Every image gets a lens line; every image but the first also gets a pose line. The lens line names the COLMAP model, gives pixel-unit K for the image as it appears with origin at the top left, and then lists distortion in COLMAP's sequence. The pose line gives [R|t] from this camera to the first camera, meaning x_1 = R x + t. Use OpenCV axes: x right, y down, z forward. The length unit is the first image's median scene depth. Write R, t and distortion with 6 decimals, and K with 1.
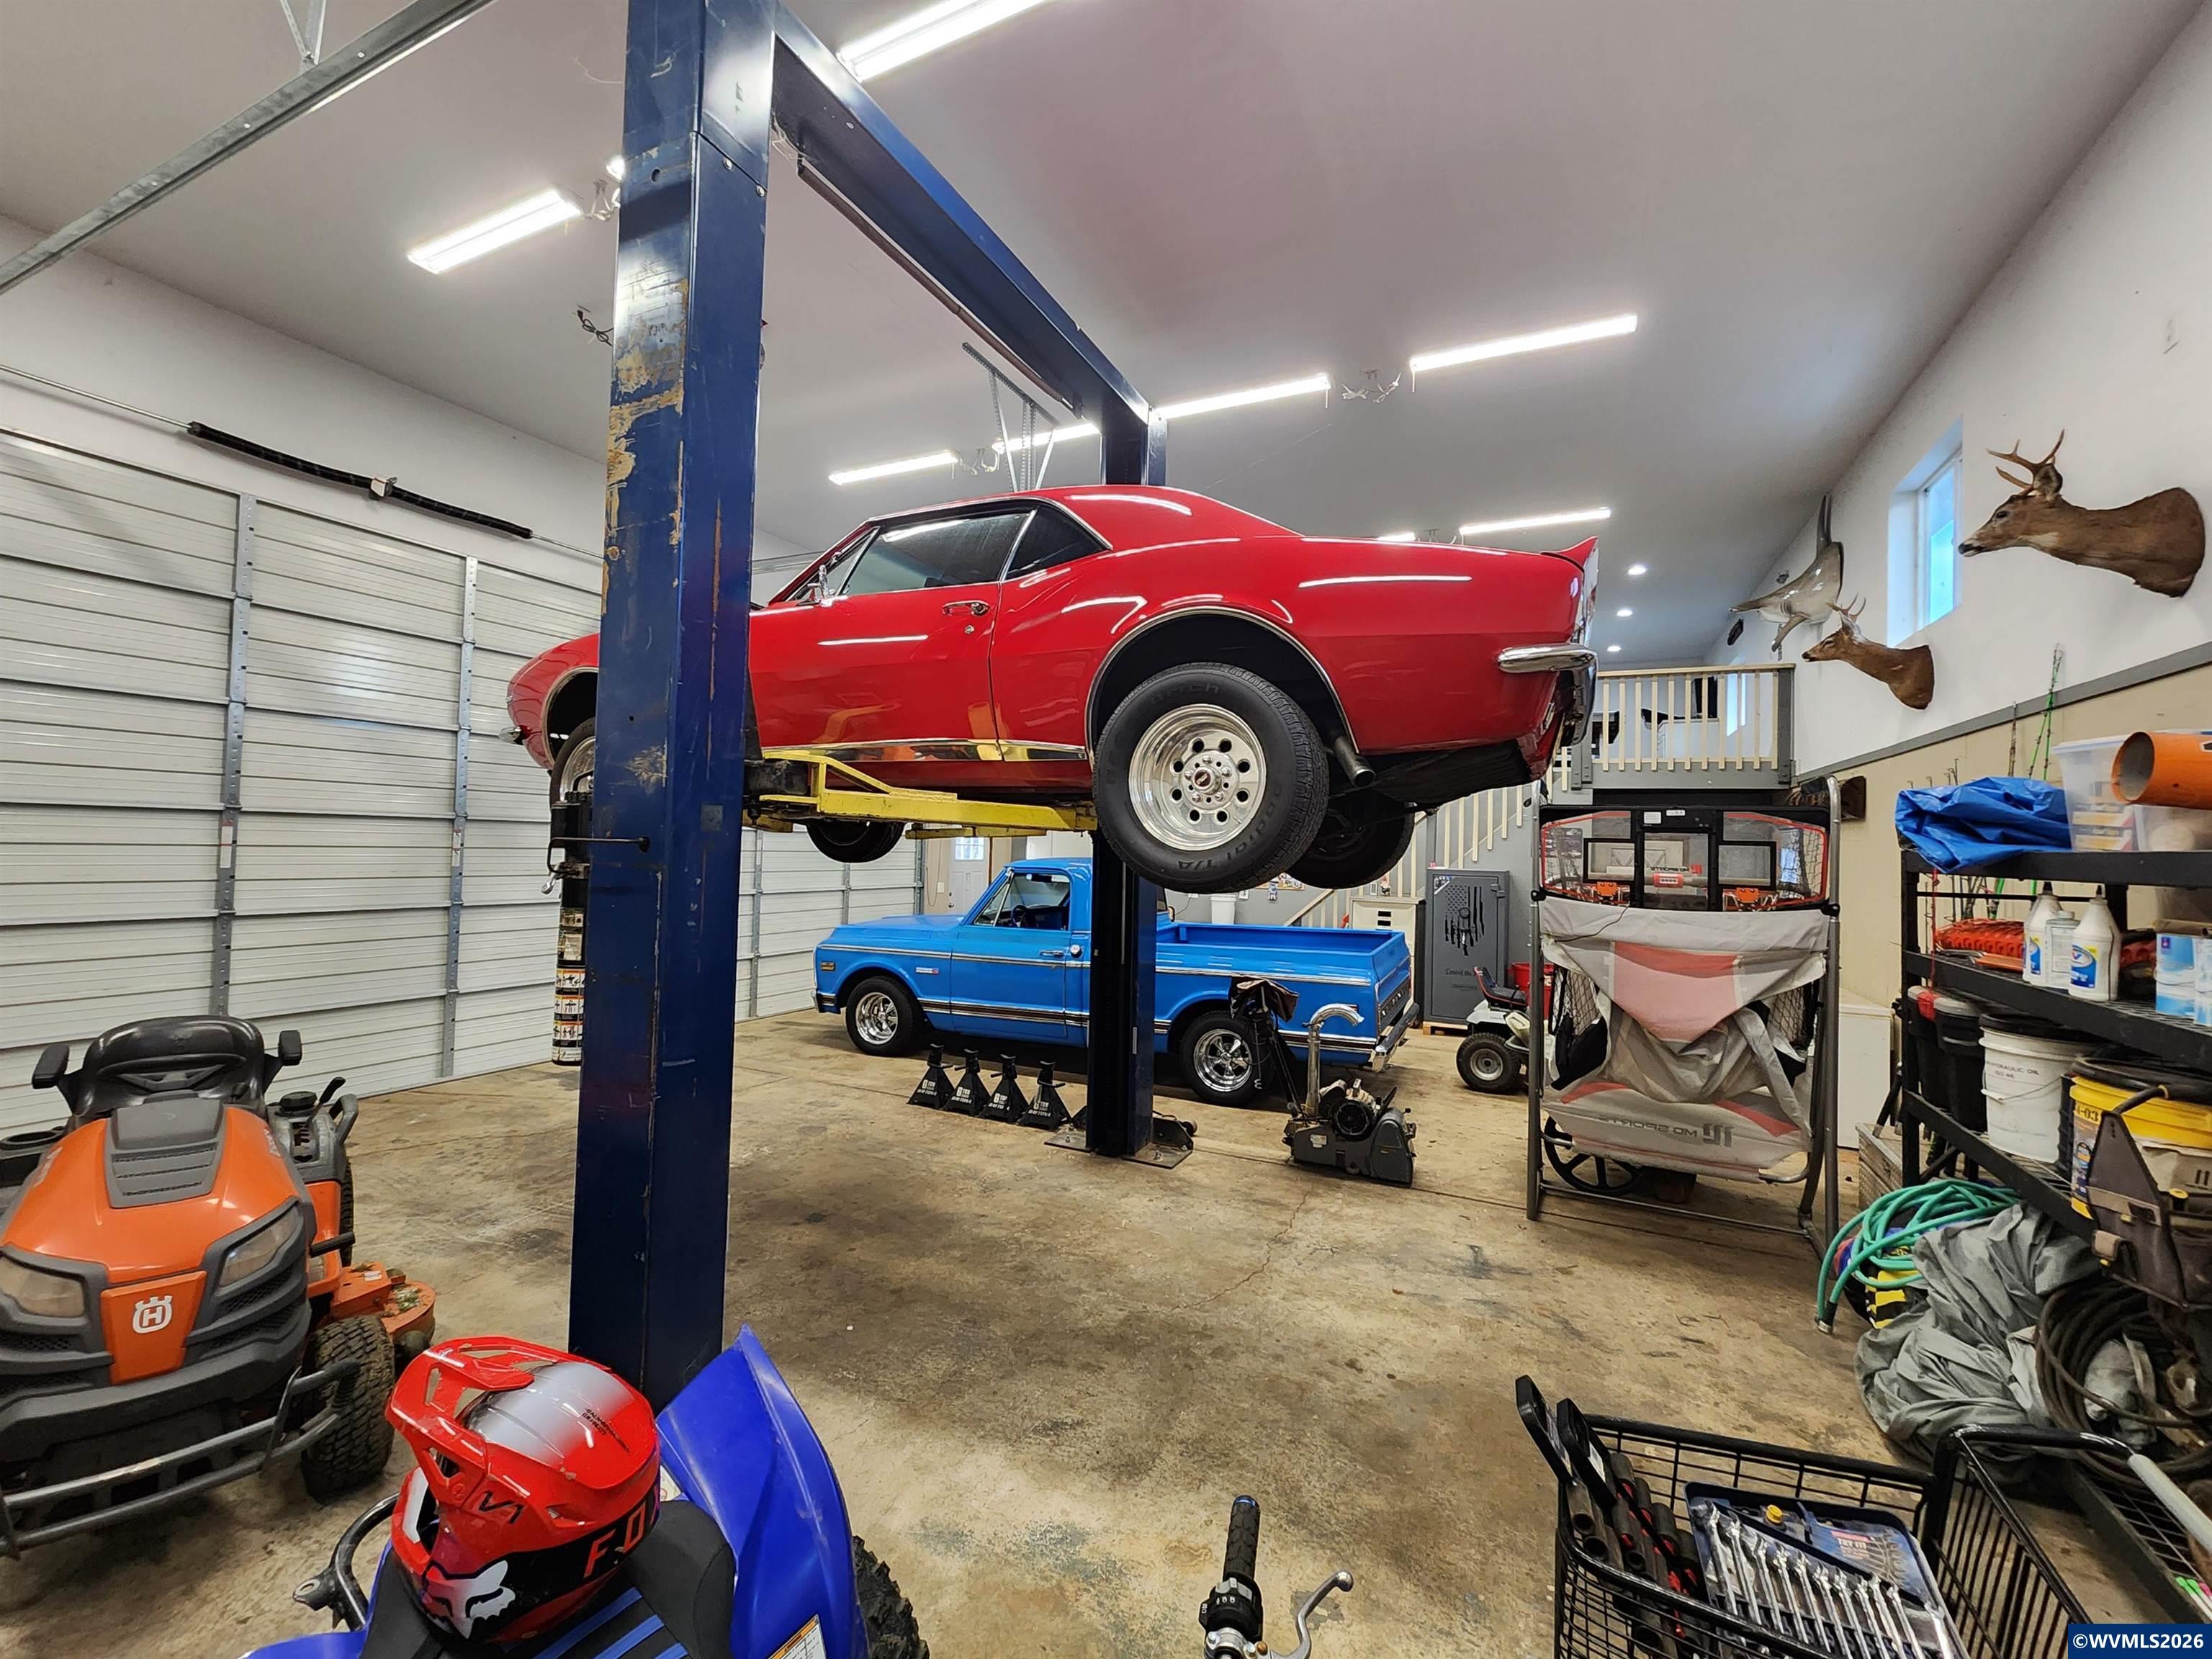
lens RADIAL K [[913.8, 0, 1110.3], [0, 913.8, 823.9], [0, 0, 1]] dist [0.000033, 0.000468]
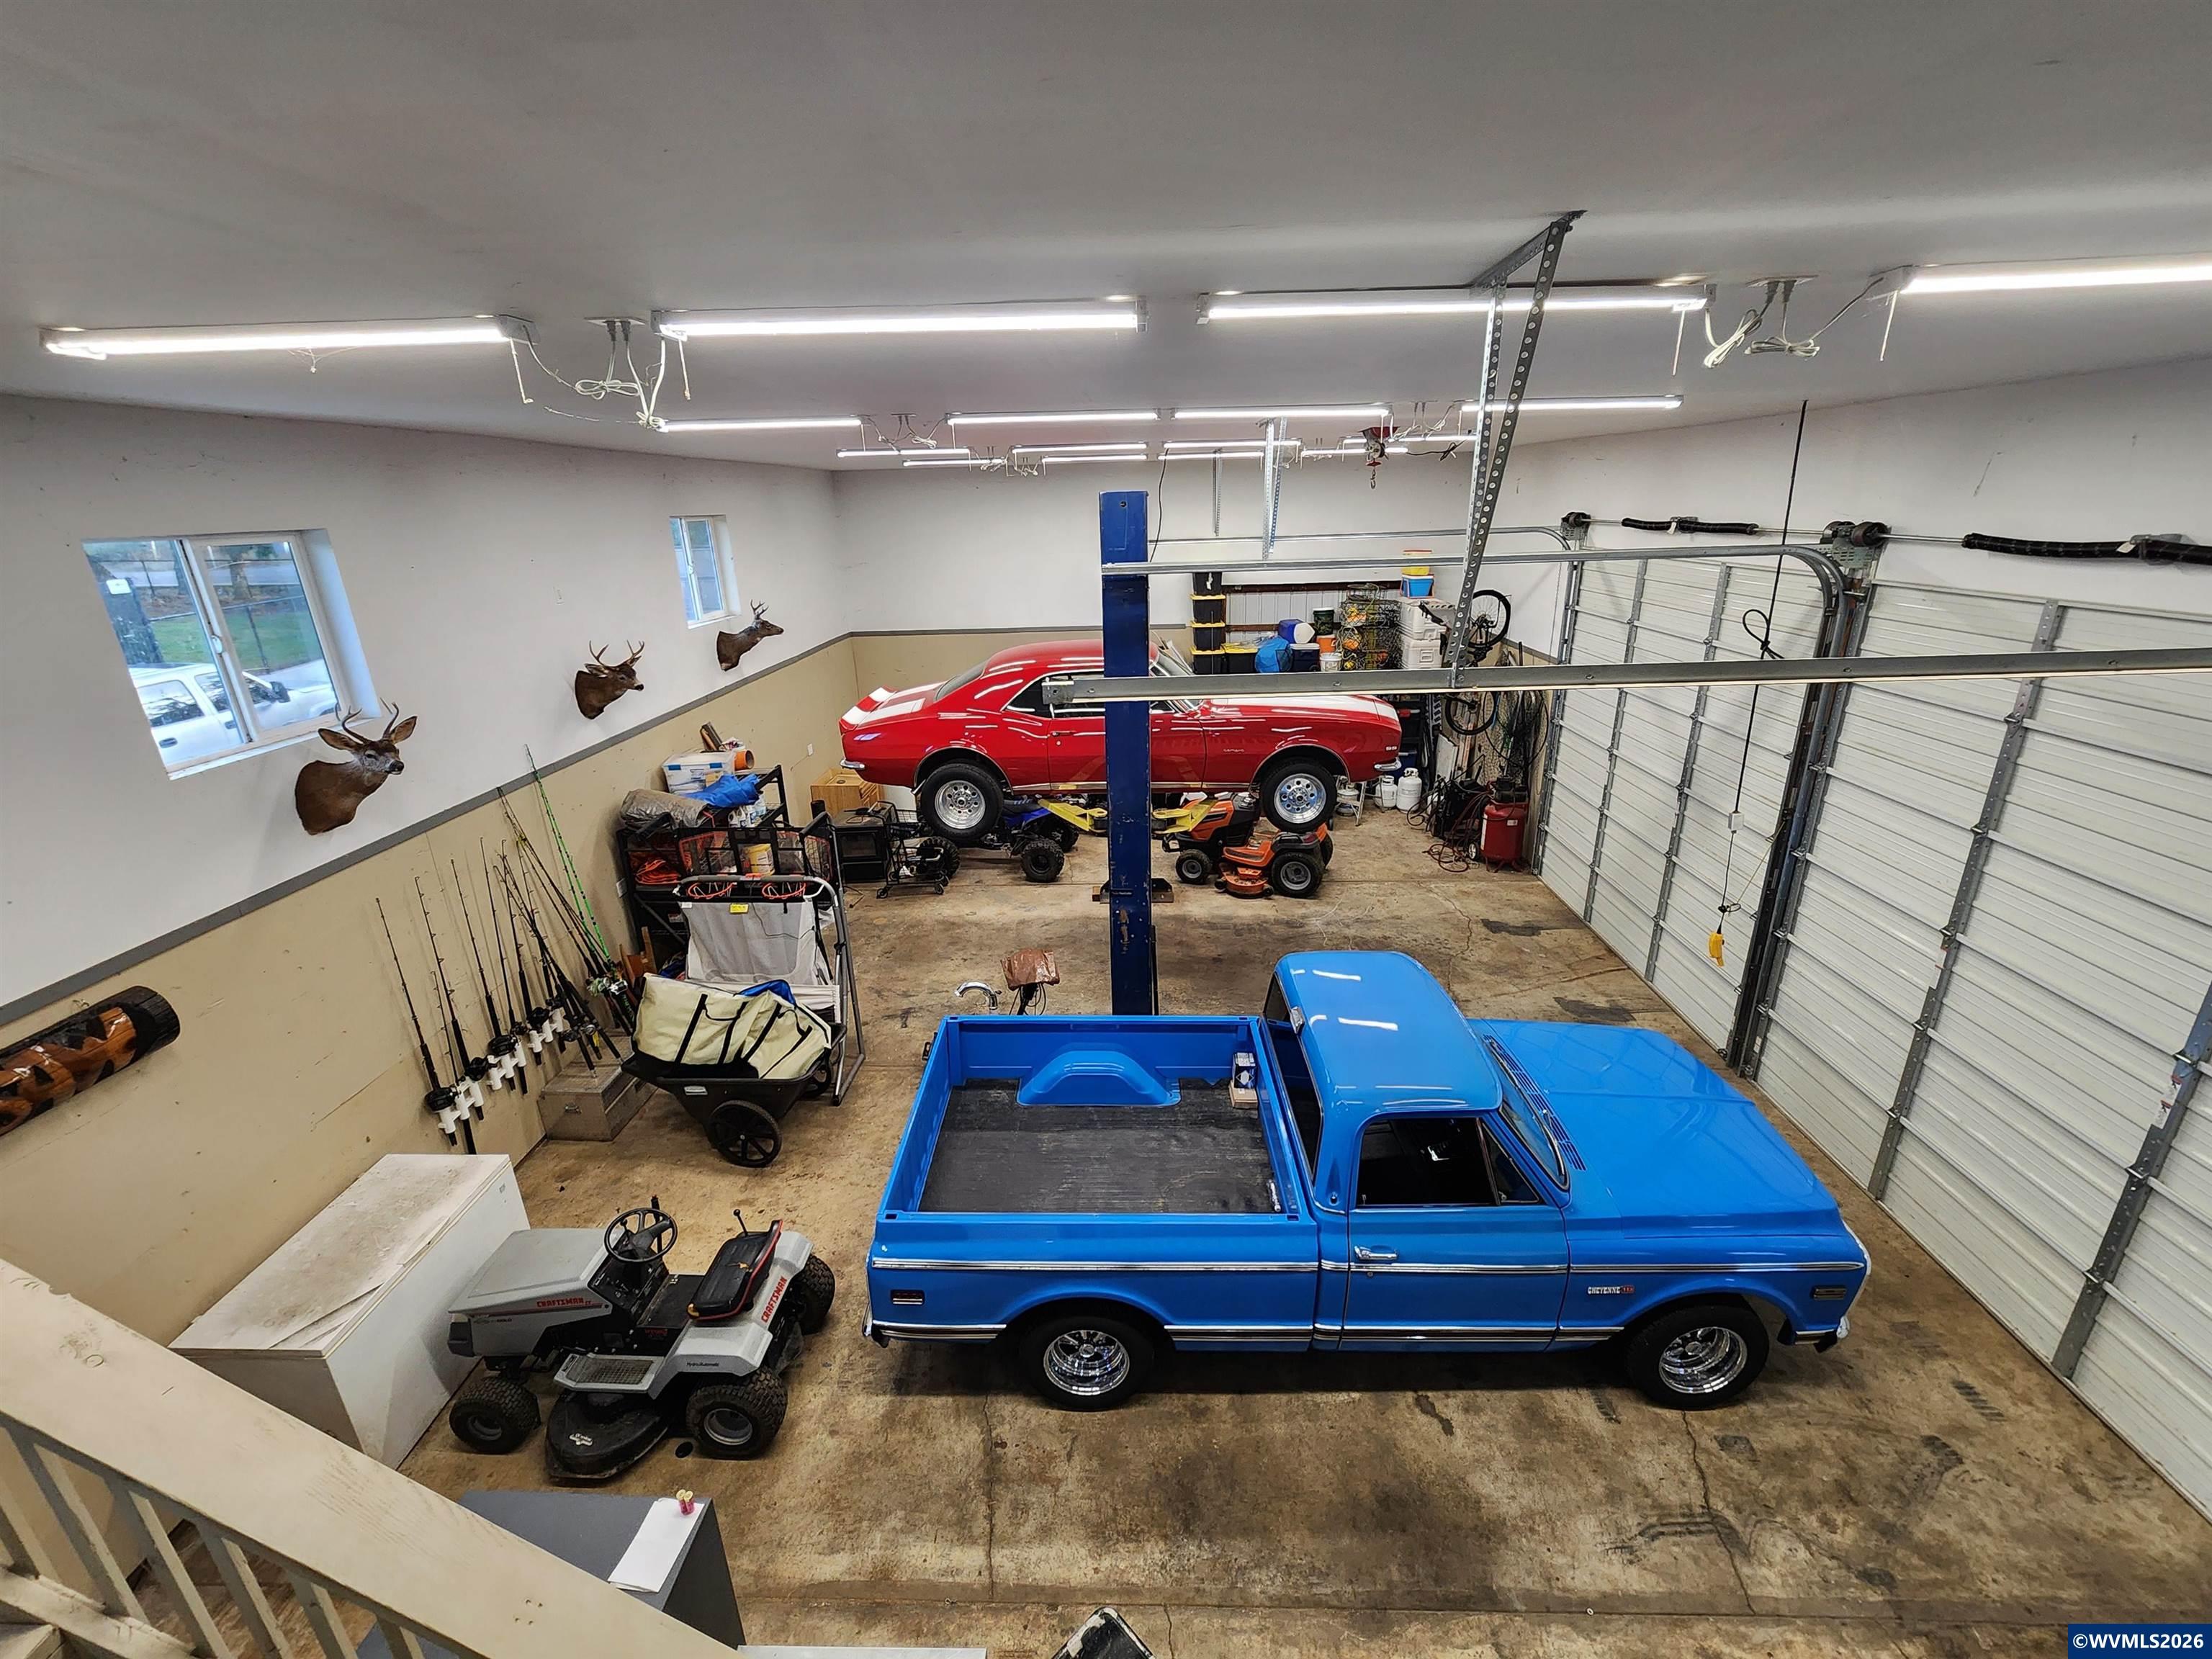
lens RADIAL K [[911.7, 0, 1104.4], [0, 911.7, 820.1], [0, 0, 1]] dist [0.002200, -0.000086]
pose [[-0.914551, 0.125309, -0.384570, 0.526070], [0.006096, 0.954961, 0.296667, -0.385637], [0.404424, 0.268973, -0.874125, 2.054320]]
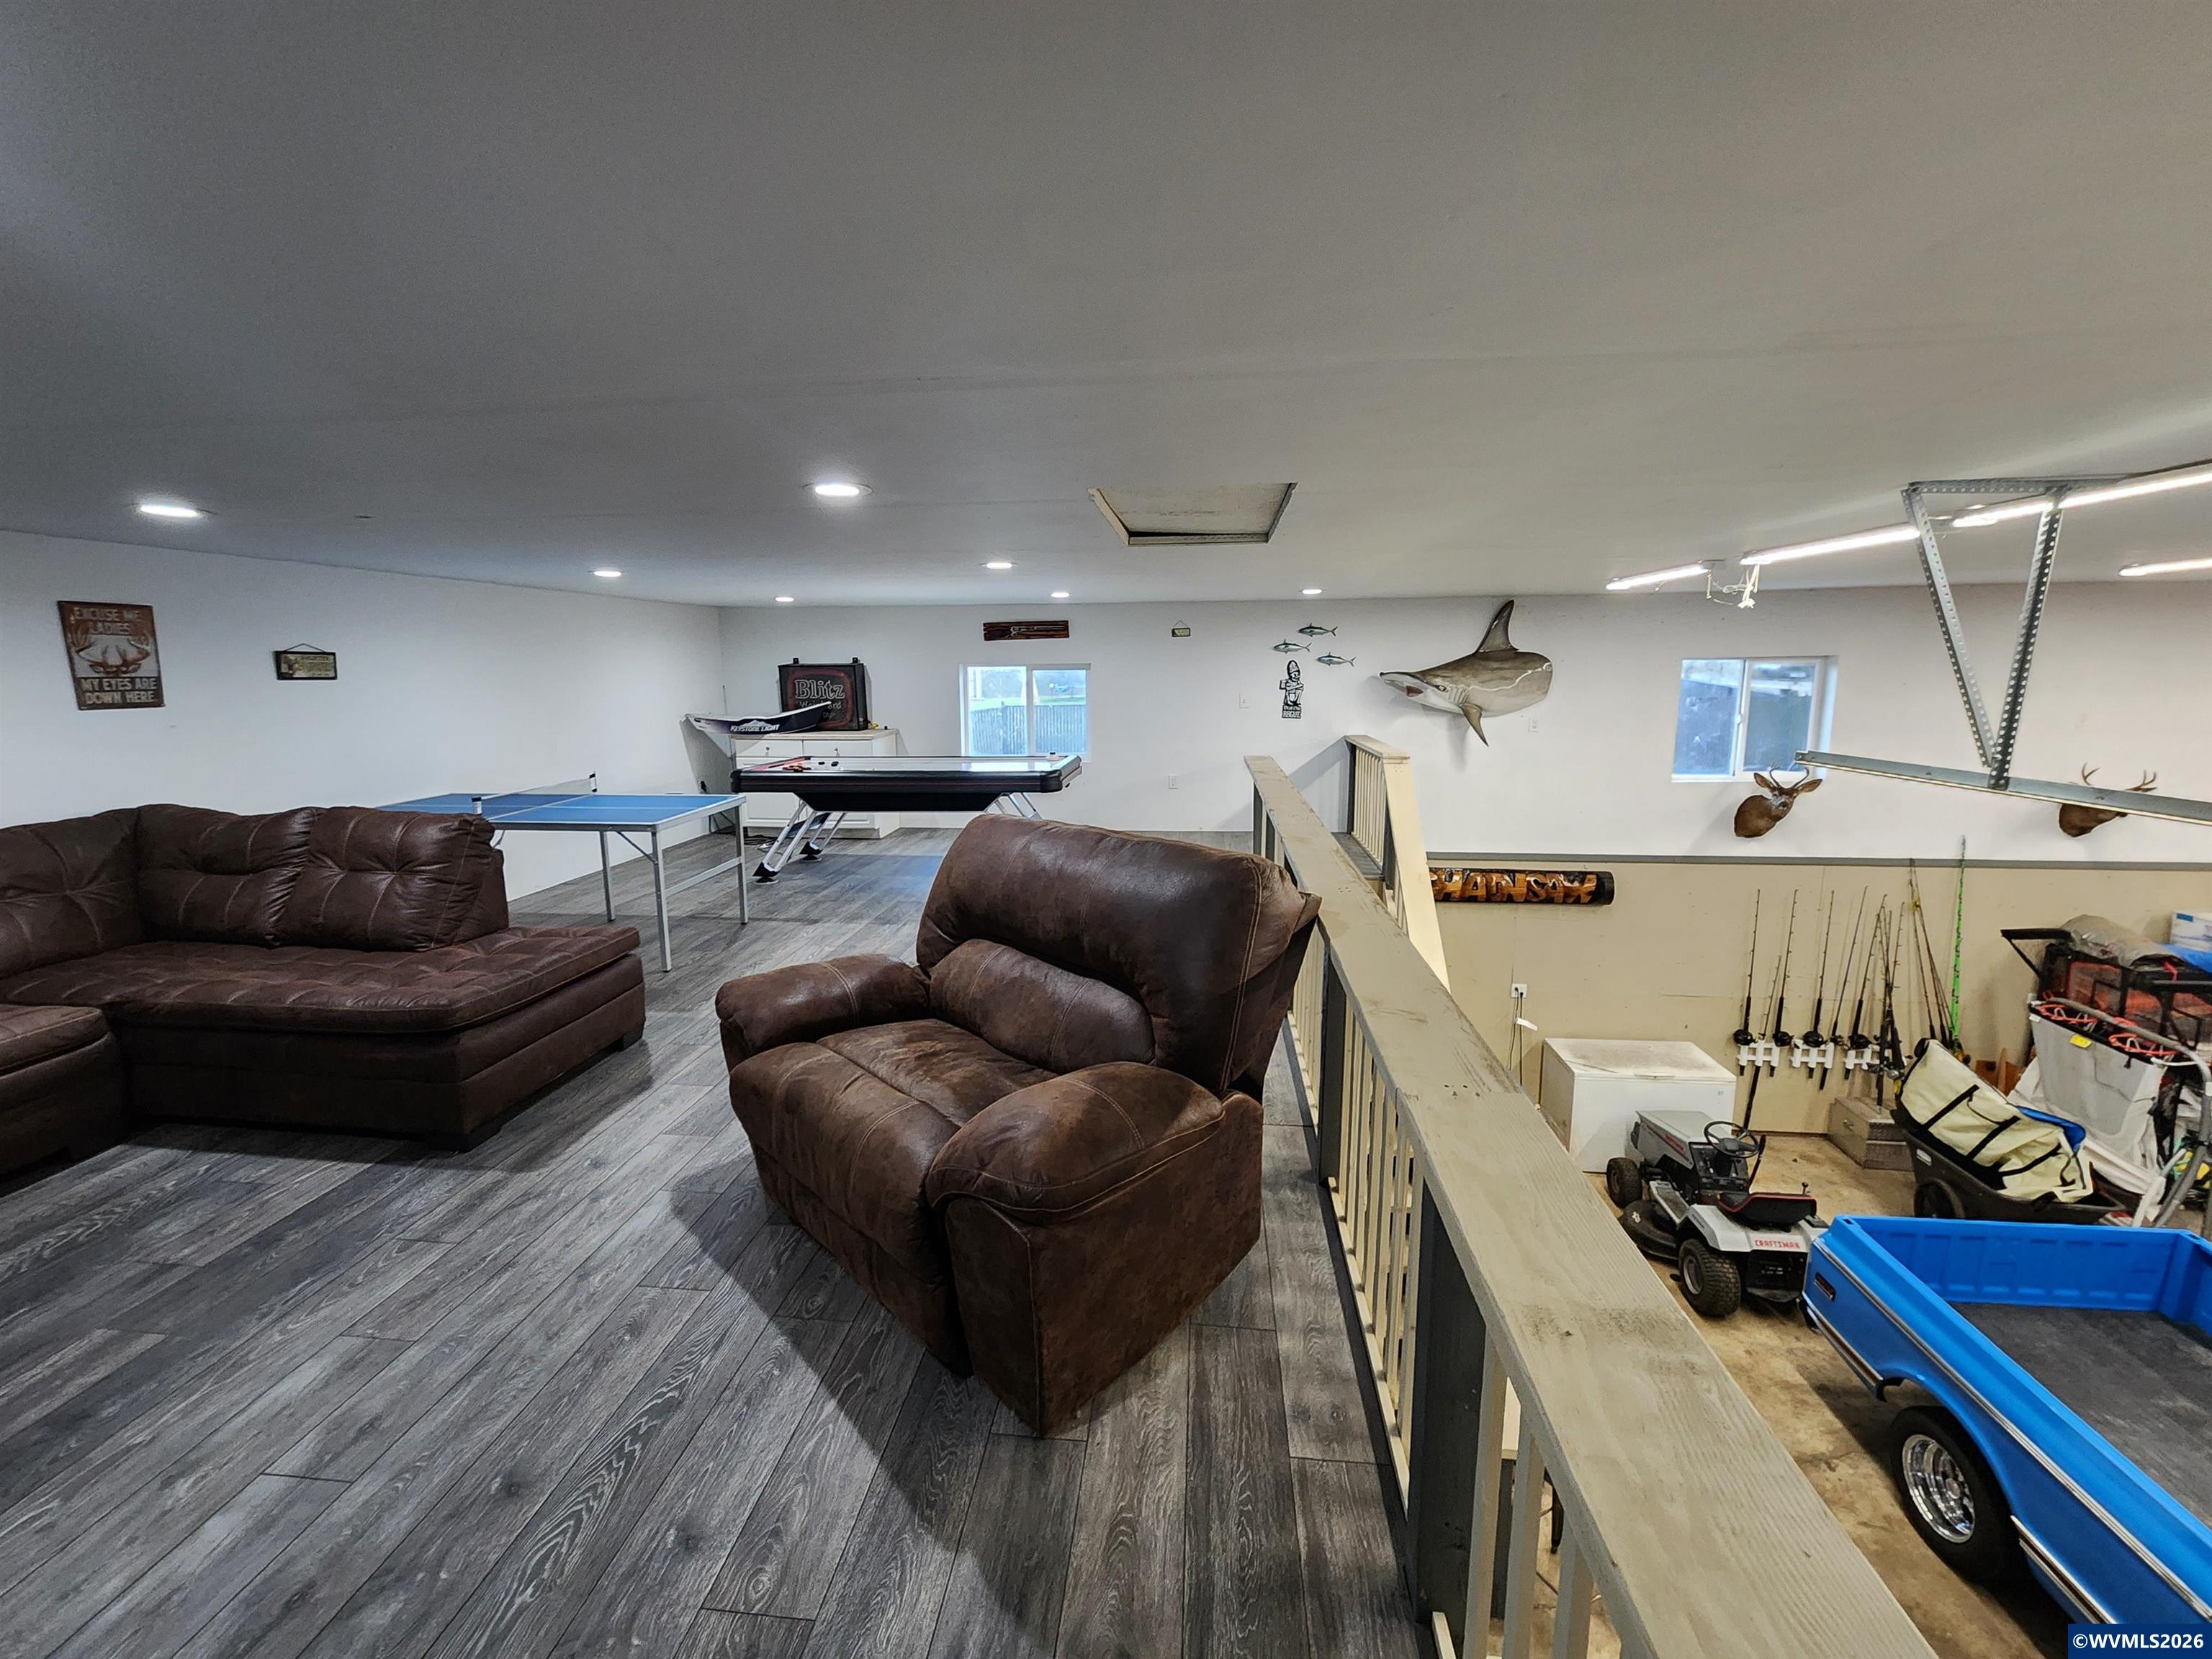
lens RADIAL K [[913.8, 0, 1110.3], [0, 913.8, 823.9], [0, 0, 1]] dist [0.000033, 0.000468]
pose [[-0.338454, -0.186334, 0.922349, -0.089895], [-0.020599, 0.981430, 0.190711, -0.391162], [-0.940757, 0.045548, -0.336007, 2.387017]]
